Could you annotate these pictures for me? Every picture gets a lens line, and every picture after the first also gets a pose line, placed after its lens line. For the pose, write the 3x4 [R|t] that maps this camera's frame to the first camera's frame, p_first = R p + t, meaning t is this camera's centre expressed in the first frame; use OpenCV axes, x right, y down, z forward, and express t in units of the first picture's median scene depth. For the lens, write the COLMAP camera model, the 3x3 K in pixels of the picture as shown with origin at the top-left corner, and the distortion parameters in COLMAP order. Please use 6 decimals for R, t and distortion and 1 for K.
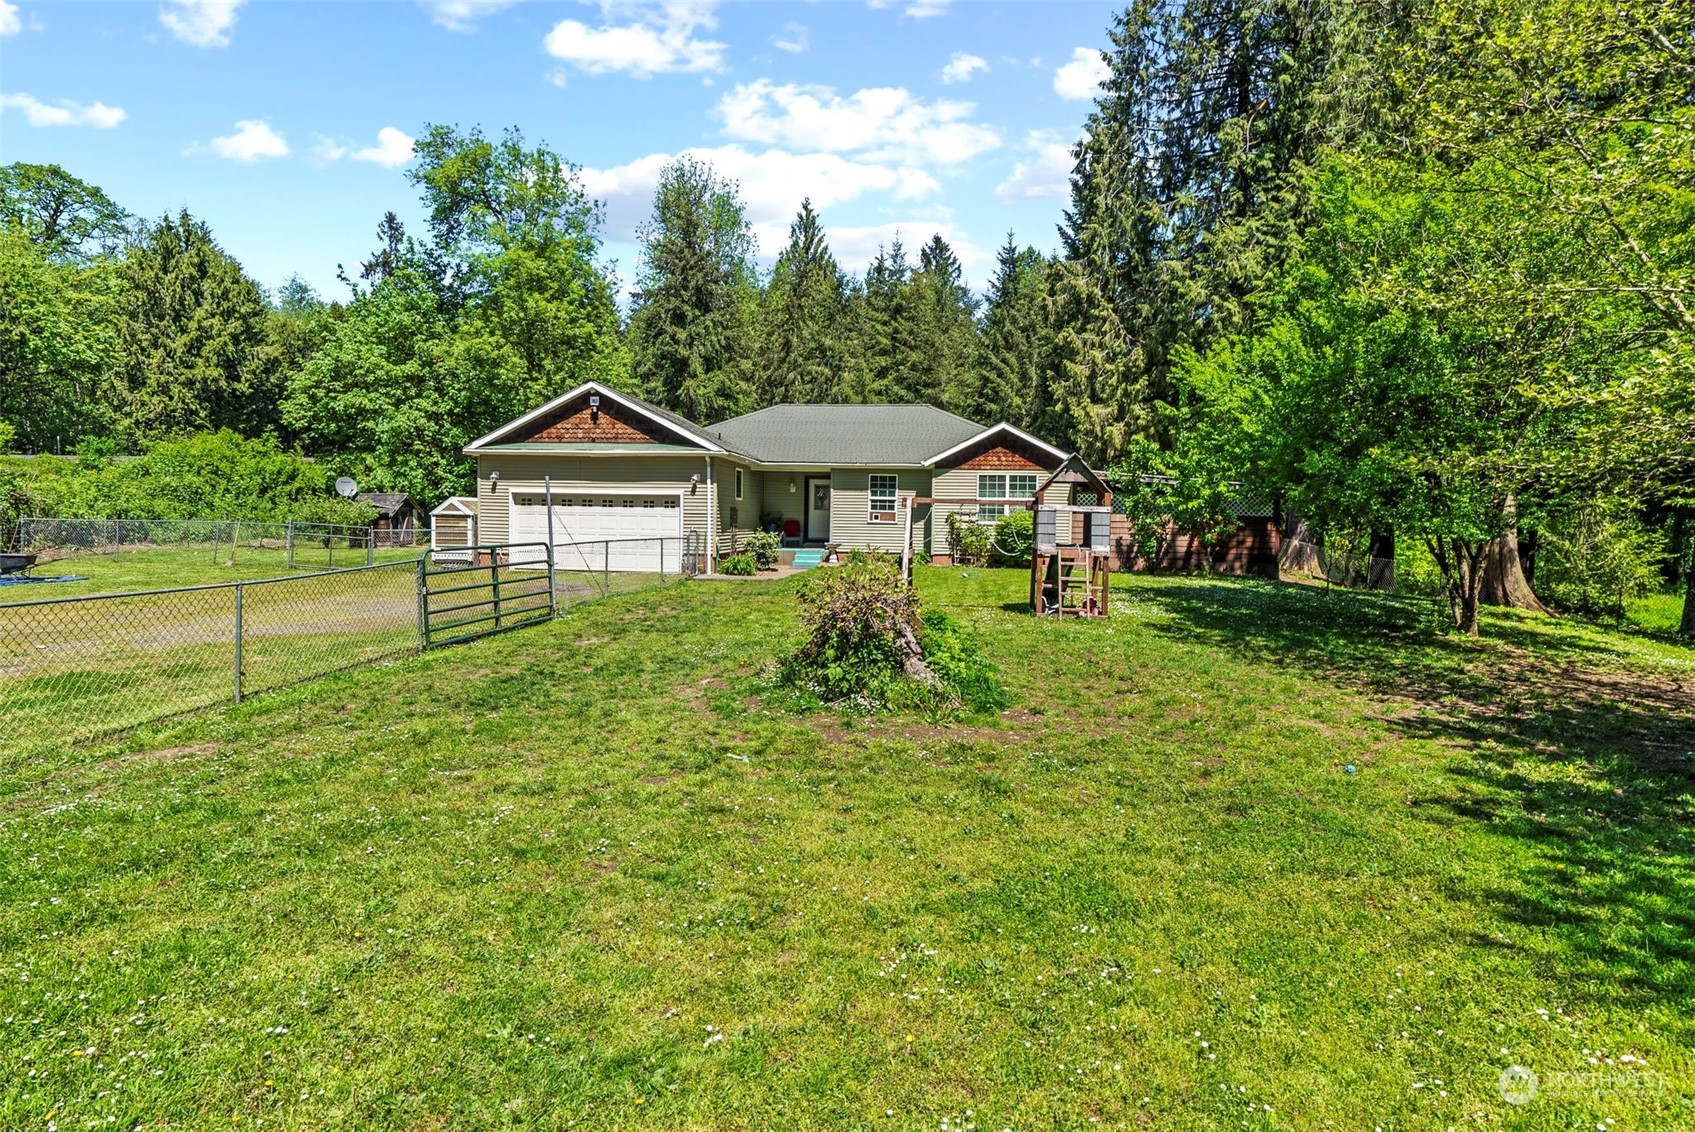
lens RADIAL K [[926.3, 0, 863.5], [0, 926.3, 553.9], [0, 0, 1]] dist [-0.007739, 0.001143]
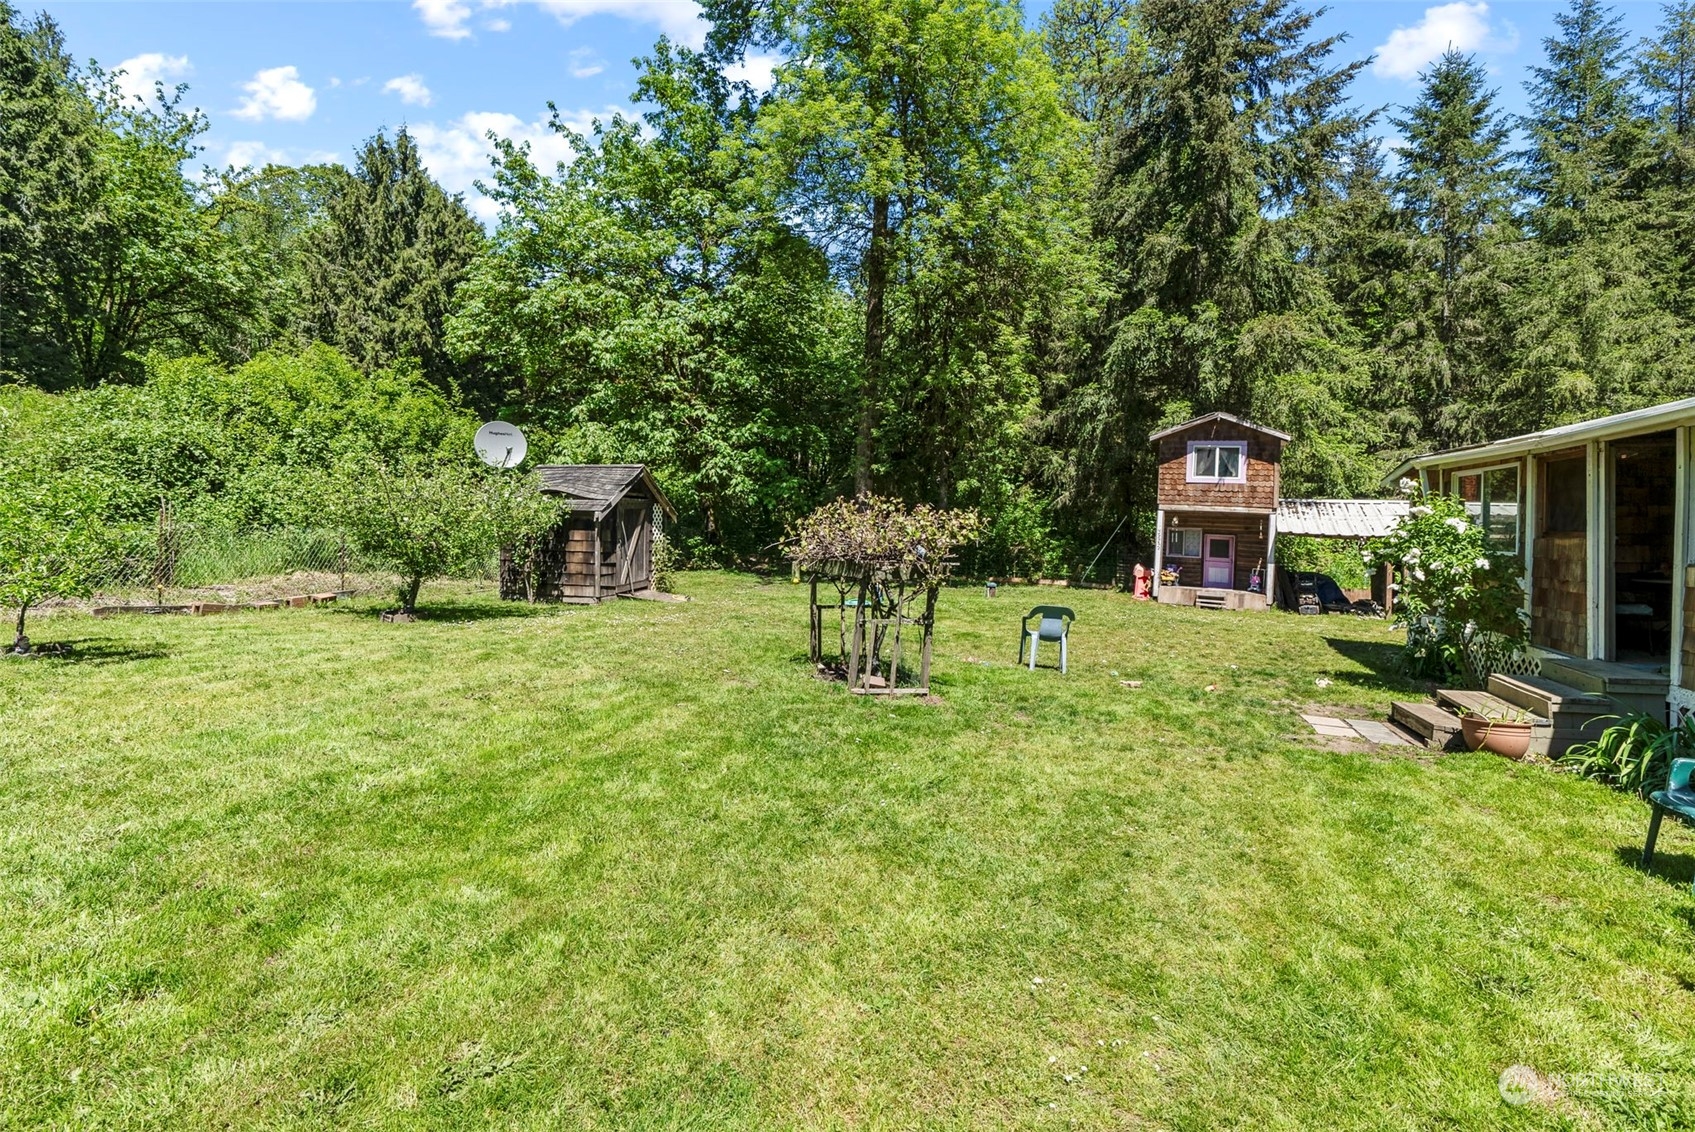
lens RADIAL K [[793.9, 0, 825.7], [0, 793.9, 511.4], [0, 0, 1]] dist [-0.000164, -0.001311]
pose [[0.970413, 0.012918, -0.241104, -0.299704], [-0.027531, 0.997975, -0.057339, -0.024626], [0.239875, 0.062280, 0.968804, 0.618789]]
